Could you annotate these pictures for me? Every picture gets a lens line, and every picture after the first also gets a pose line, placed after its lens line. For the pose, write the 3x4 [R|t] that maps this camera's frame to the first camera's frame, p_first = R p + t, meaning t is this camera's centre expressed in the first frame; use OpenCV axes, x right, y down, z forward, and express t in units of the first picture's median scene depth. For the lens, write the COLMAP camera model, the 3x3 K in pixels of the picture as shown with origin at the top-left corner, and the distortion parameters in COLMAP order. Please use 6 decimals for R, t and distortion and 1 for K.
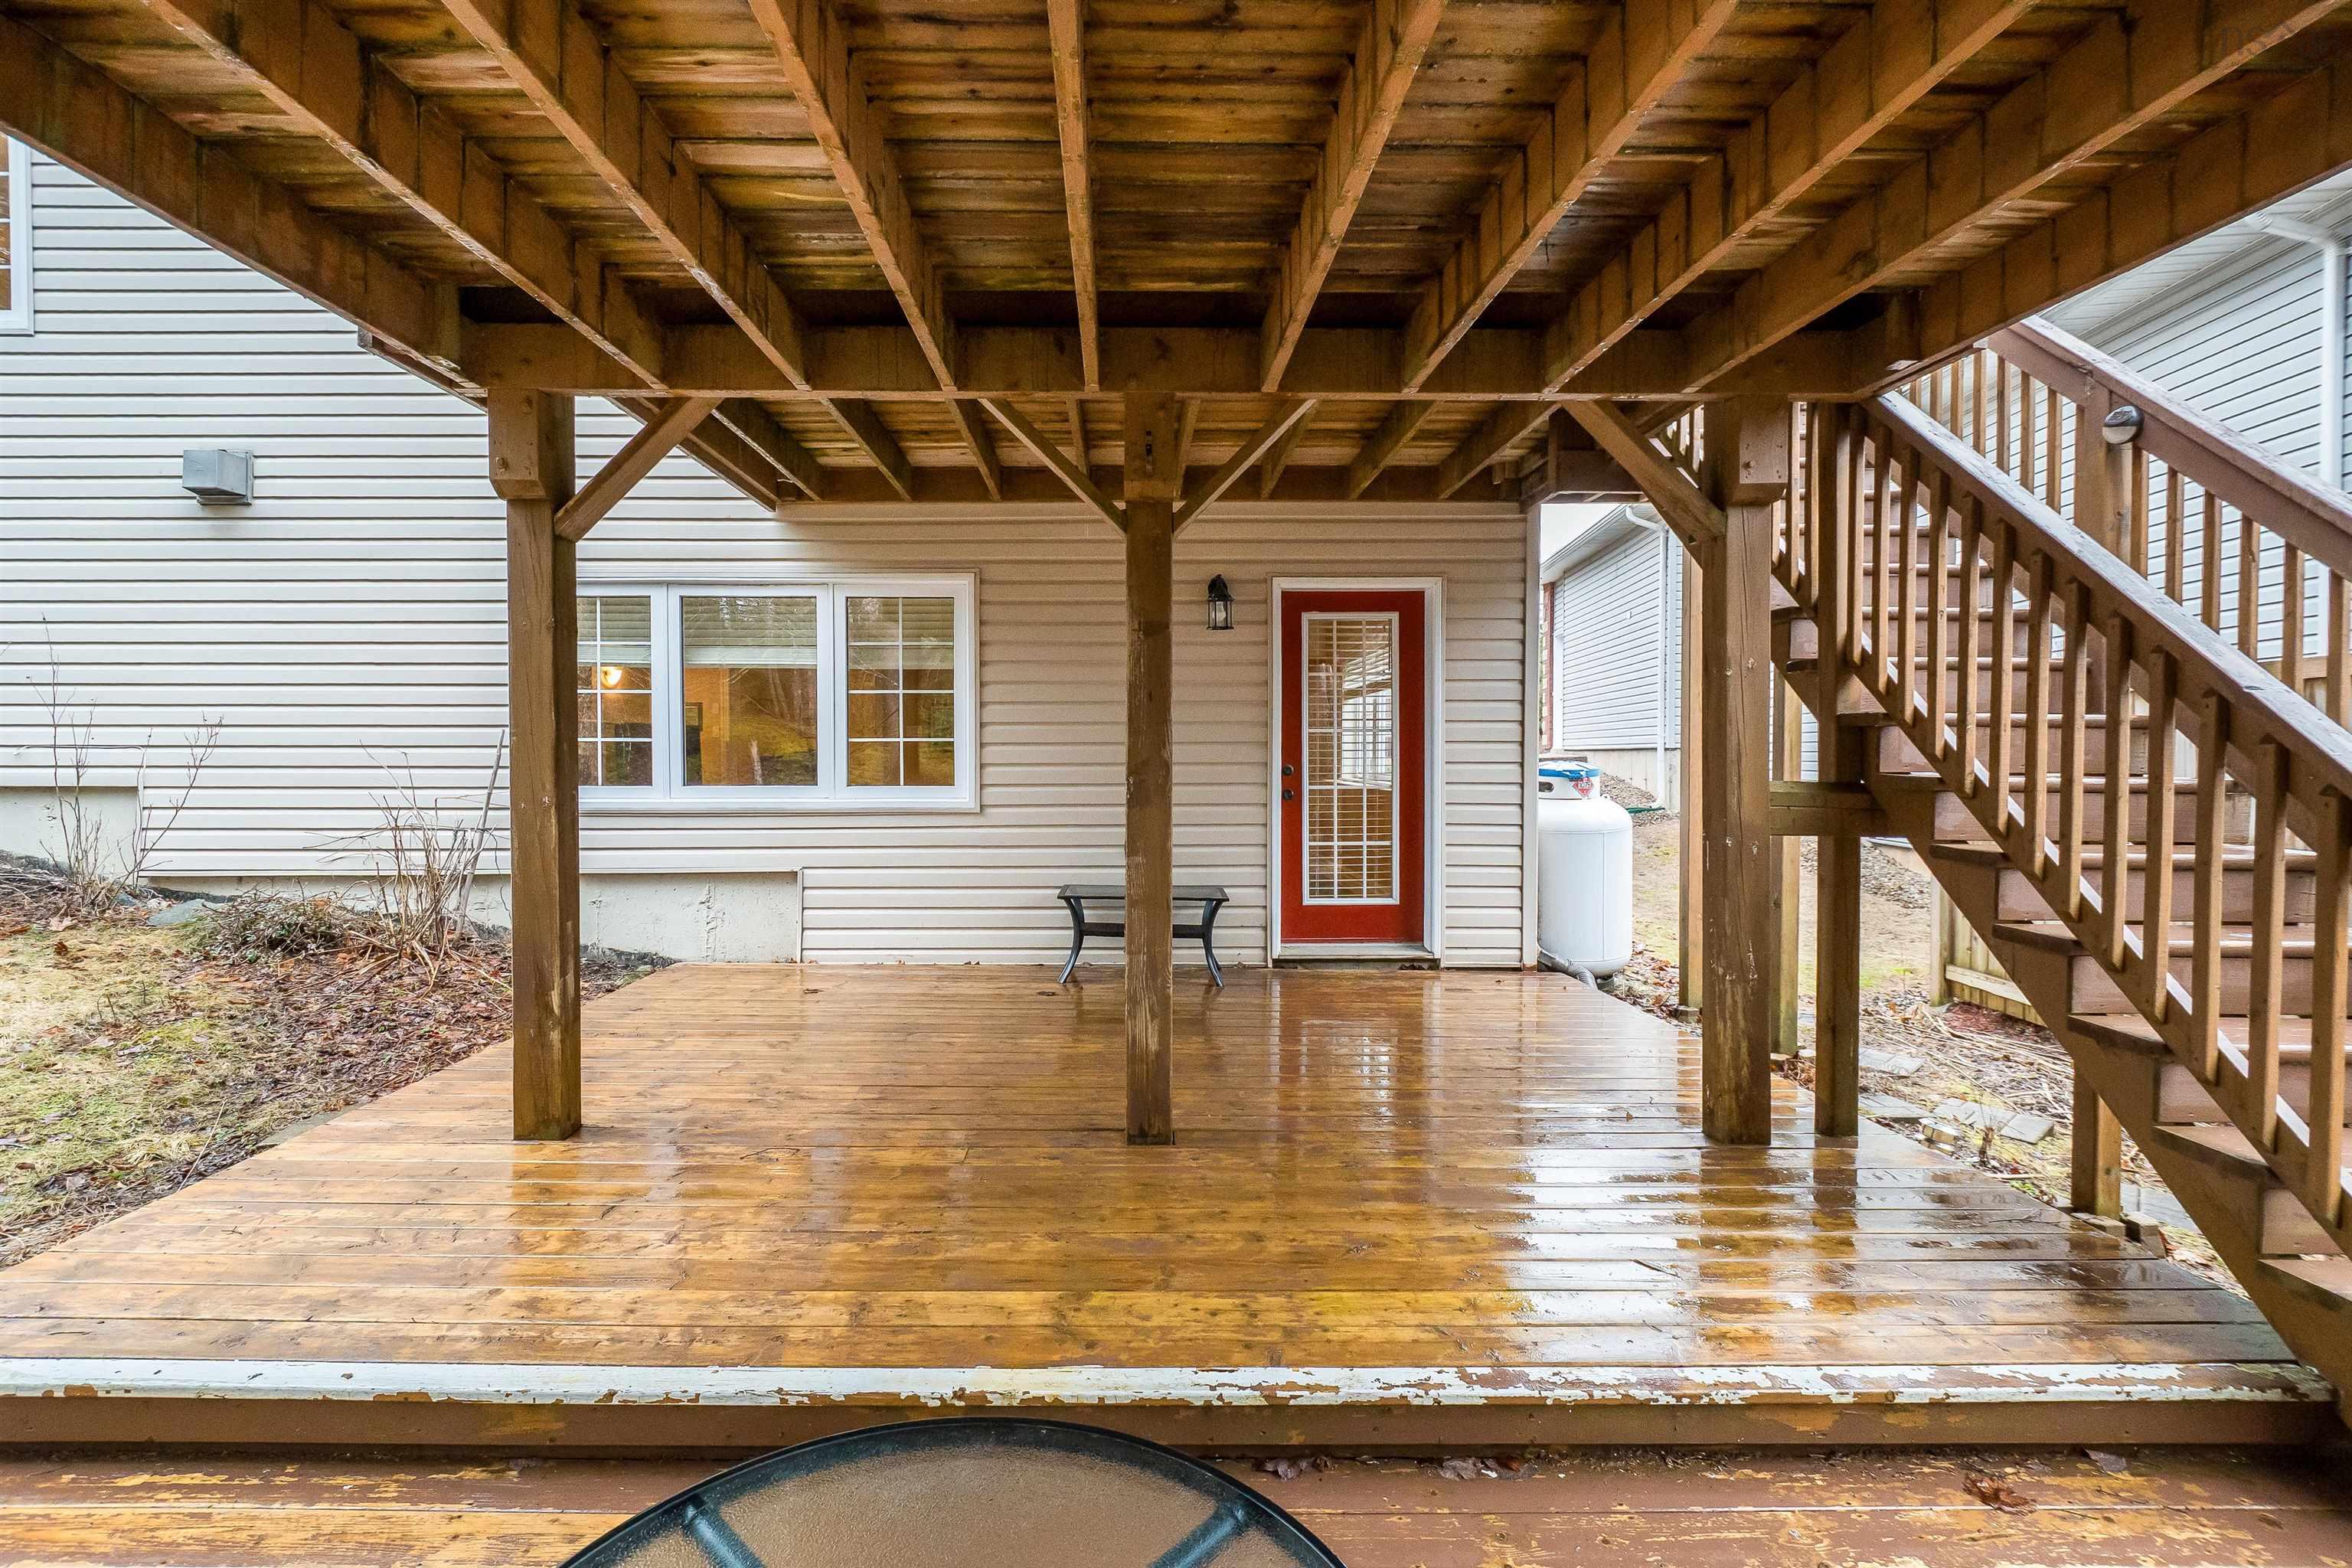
lens RADIAL K [[1049.9, 0, 1159.1], [0, 1049.9, 776.7], [0, 0, 1]] dist [0.006724, -0.005647]
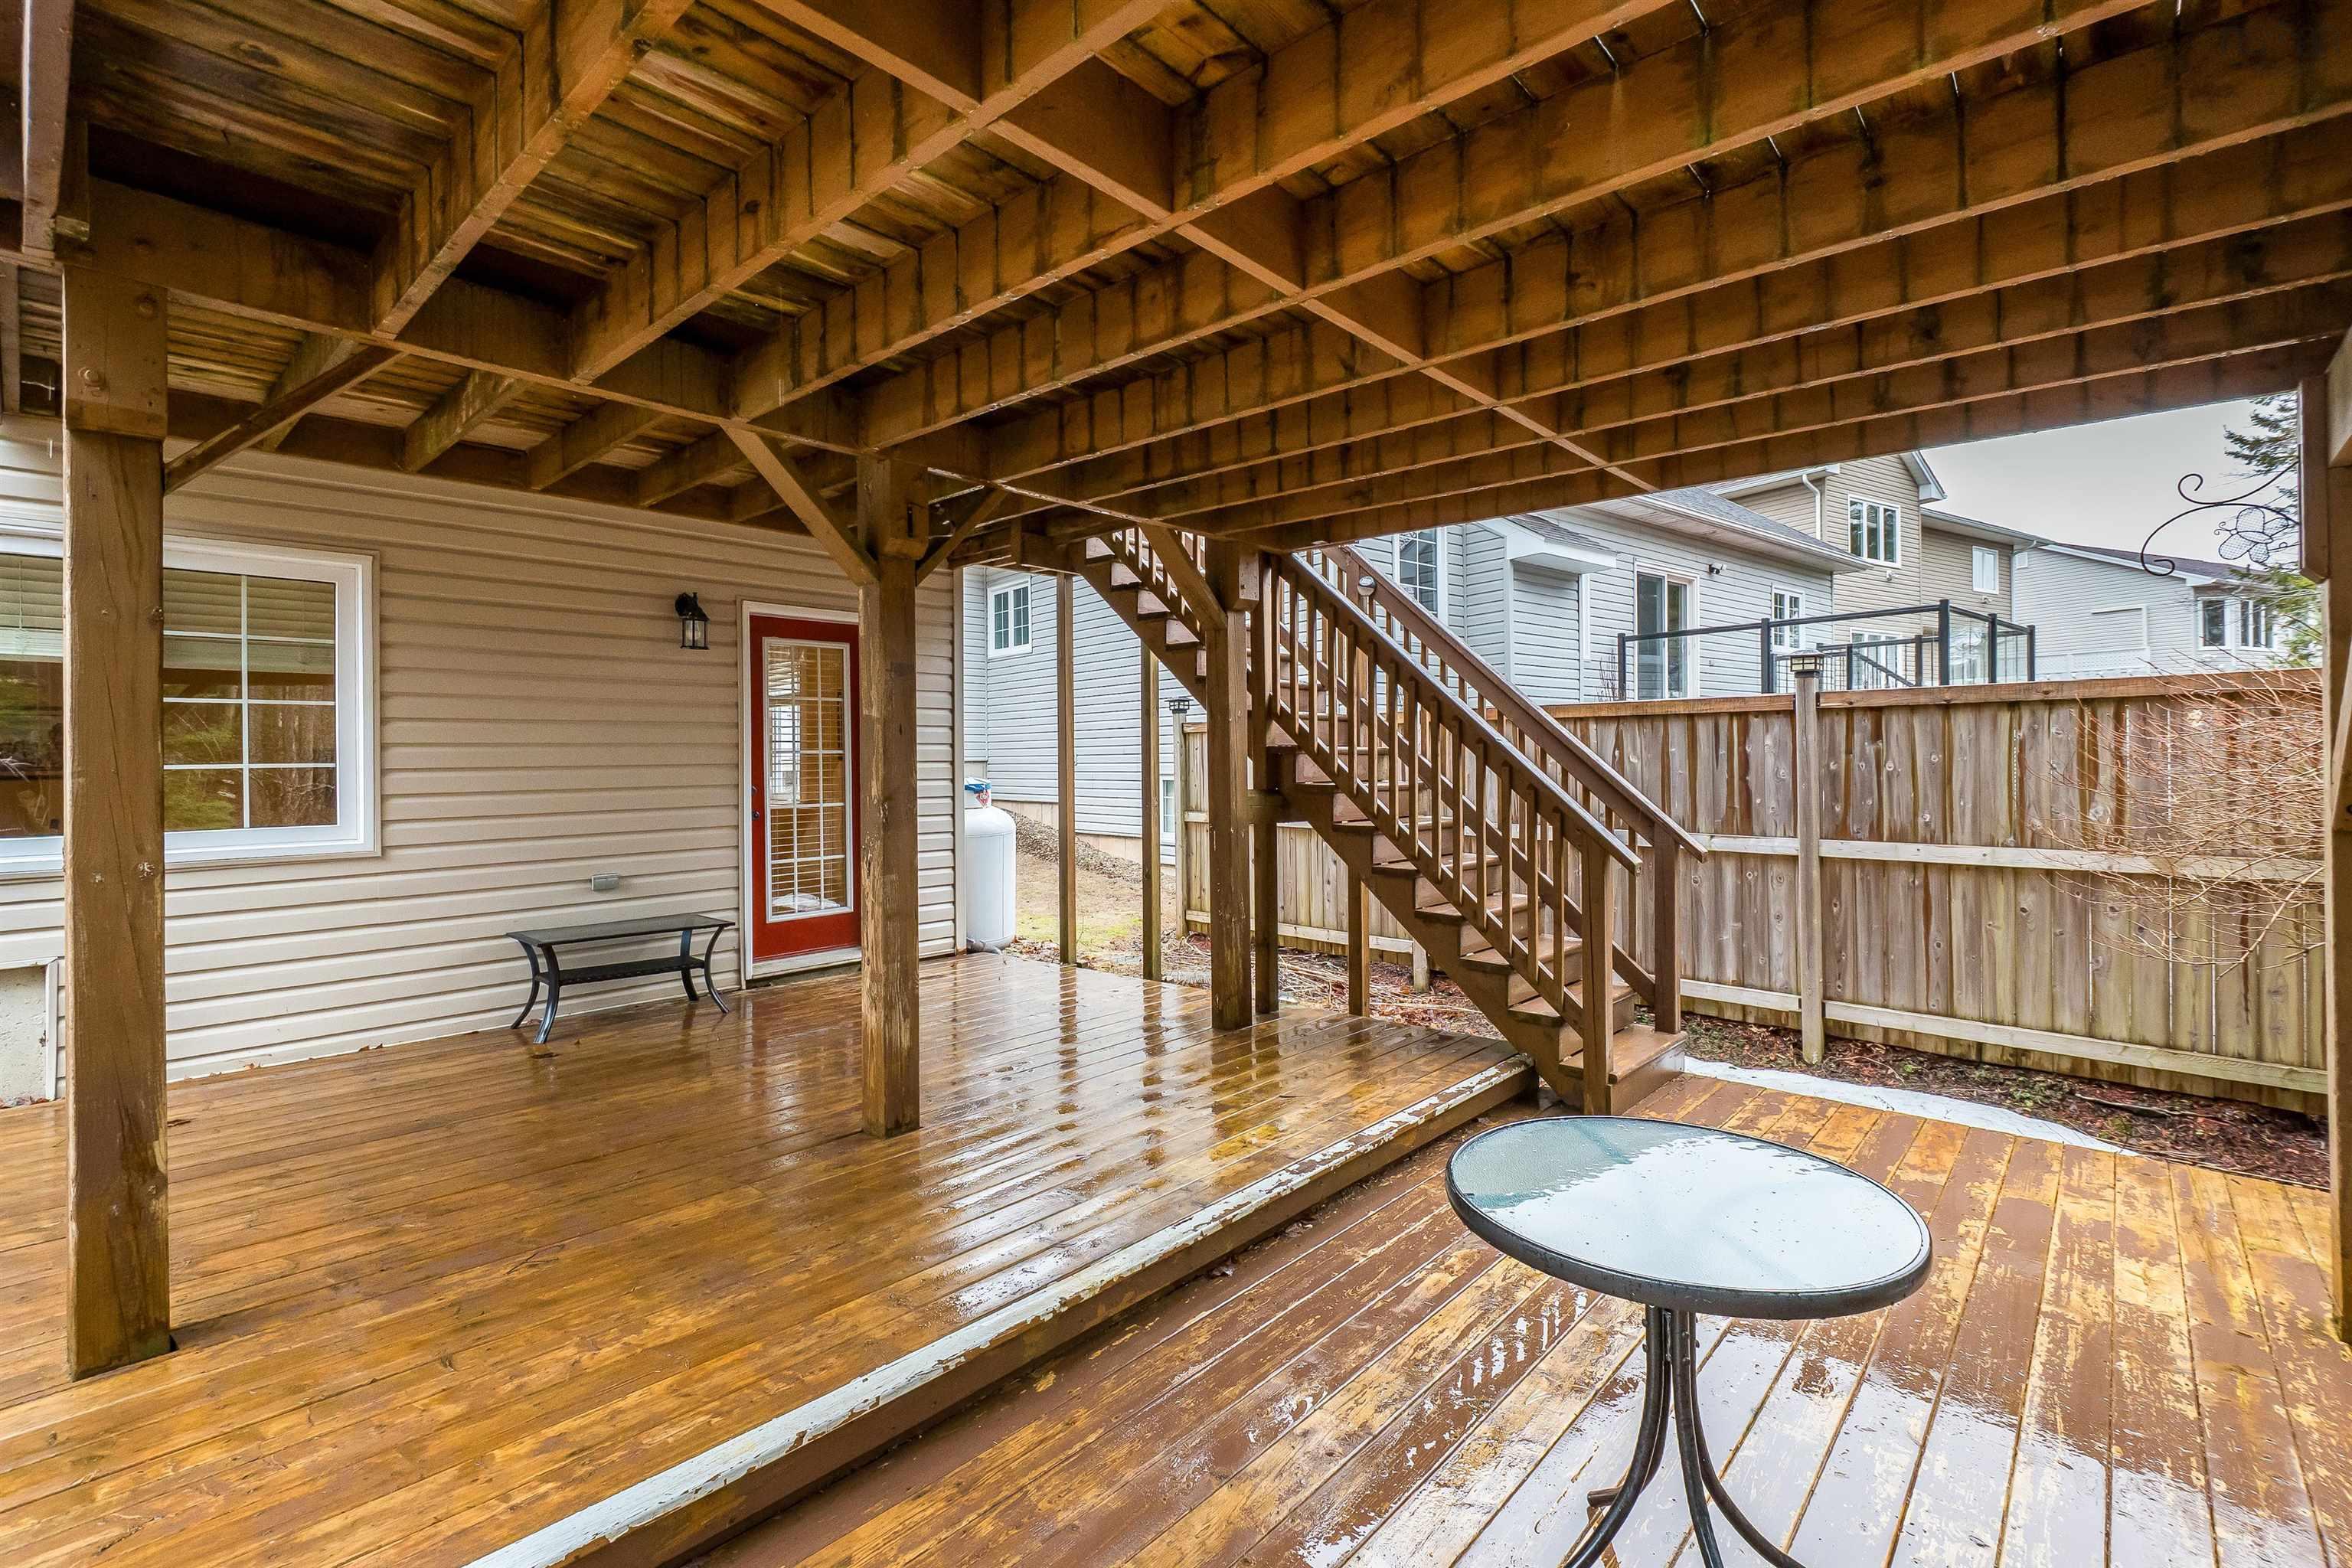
lens RADIAL K [[1049.9, 0, 1160.2], [0, 1049.9, 768.7], [0, 0, 1]] dist [0.006724, -0.005647]
pose [[0.682148, -0.012645, 0.731104, -0.371645], [0.027400, 0.999590, -0.008277, -0.009895], [-0.730700, 0.025678, 0.682215, 0.020886]]
